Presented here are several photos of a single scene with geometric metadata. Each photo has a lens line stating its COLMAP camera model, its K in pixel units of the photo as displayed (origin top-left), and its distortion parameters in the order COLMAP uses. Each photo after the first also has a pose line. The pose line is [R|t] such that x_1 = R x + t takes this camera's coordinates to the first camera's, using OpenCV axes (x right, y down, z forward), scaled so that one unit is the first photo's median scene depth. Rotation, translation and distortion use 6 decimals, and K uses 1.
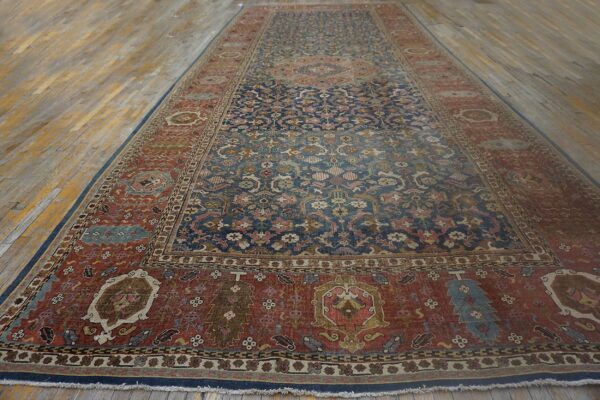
lens RADIAL K [[401.4, 0, 300.0], [0, 401.4, 200.0], [0, 0, 1]] dist [-0.035836, 0.031400]
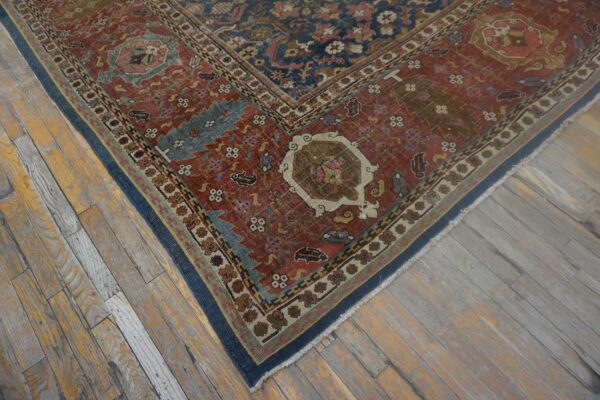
lens RADIAL K [[401.4, 0, 300.0], [0, 401.4, 200.0], [0, 0, 1]] dist [-0.035836, 0.031400]
pose [[0.749393, -0.587608, 0.305168, -0.699167], [0.415827, 0.776331, 0.473707, -0.084461], [-0.515265, -0.228096, 0.826120, 0.360736]]
